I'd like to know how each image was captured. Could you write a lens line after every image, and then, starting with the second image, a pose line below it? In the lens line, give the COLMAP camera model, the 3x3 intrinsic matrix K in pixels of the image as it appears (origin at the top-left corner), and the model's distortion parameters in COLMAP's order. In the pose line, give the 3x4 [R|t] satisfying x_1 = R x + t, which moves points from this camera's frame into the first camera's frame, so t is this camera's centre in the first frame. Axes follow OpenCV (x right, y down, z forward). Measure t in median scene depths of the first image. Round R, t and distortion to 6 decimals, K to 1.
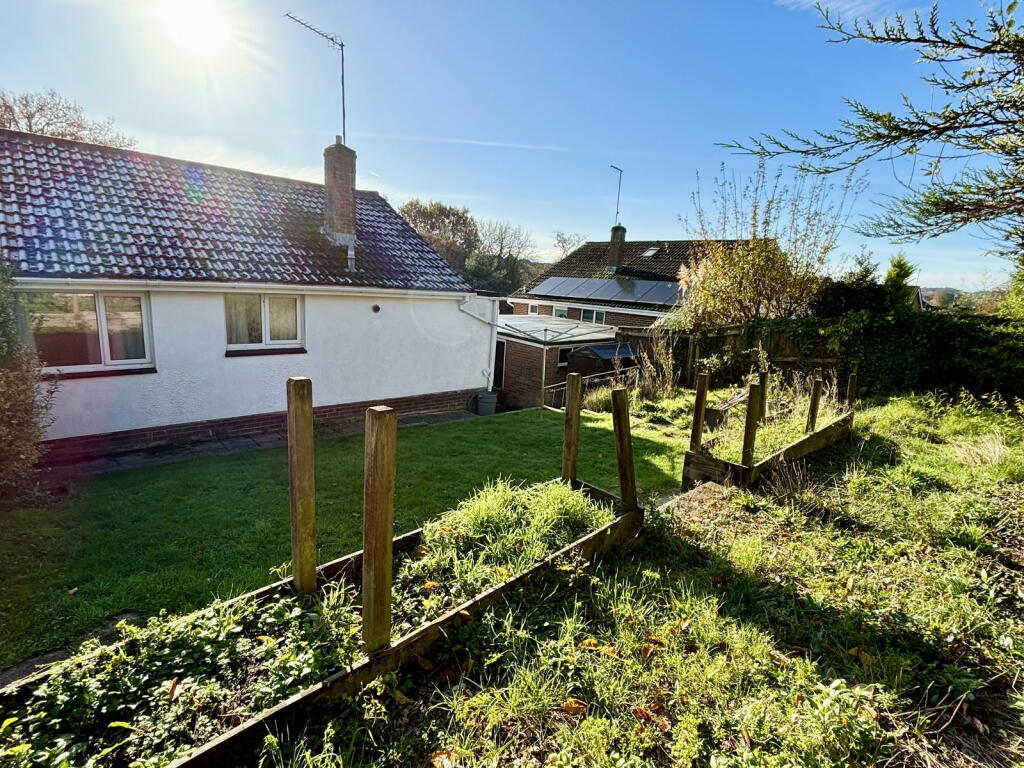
lens RADIAL K [[508.0, 0, 512.0], [0, 508.0, 384.0], [0, 0, 1]] dist [0.000134, 0.000022]
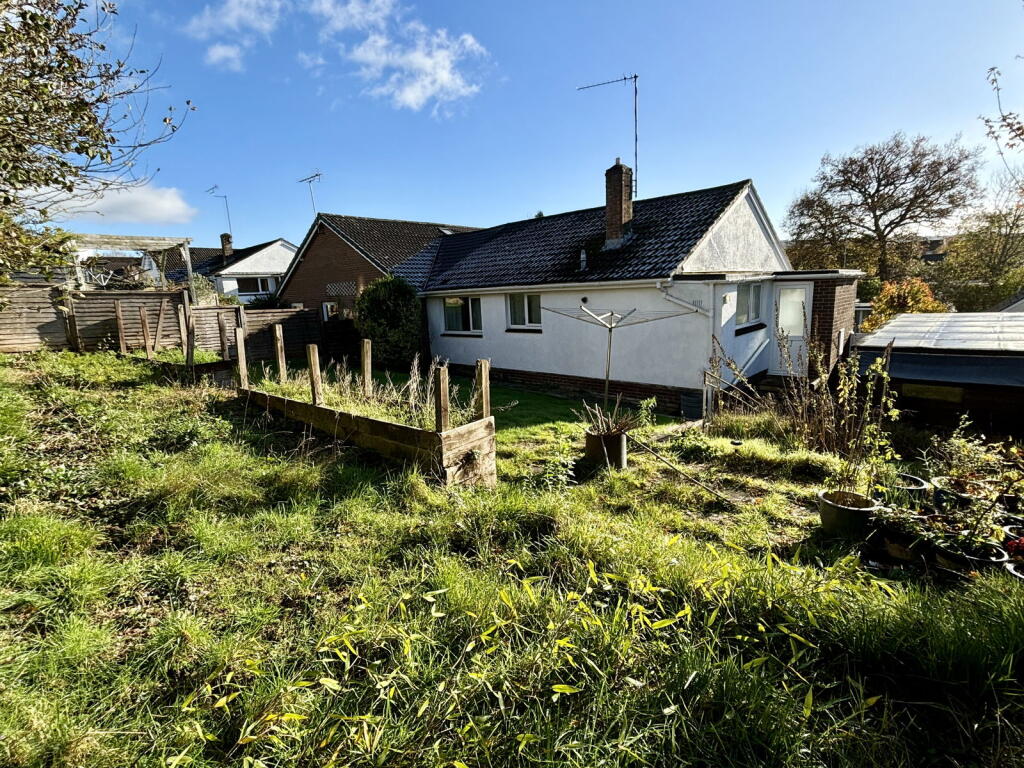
lens RADIAL K [[476.9, 0, 512.0], [0, 476.9, 384.0], [0, 0, 1]] dist [0.000075, 0.000004]
pose [[0.073825, 0.119678, -0.990064, 0.951494], [-0.145296, 0.983471, 0.108047, -0.052391], [0.986630, 0.135875, 0.089993, 0.818552]]
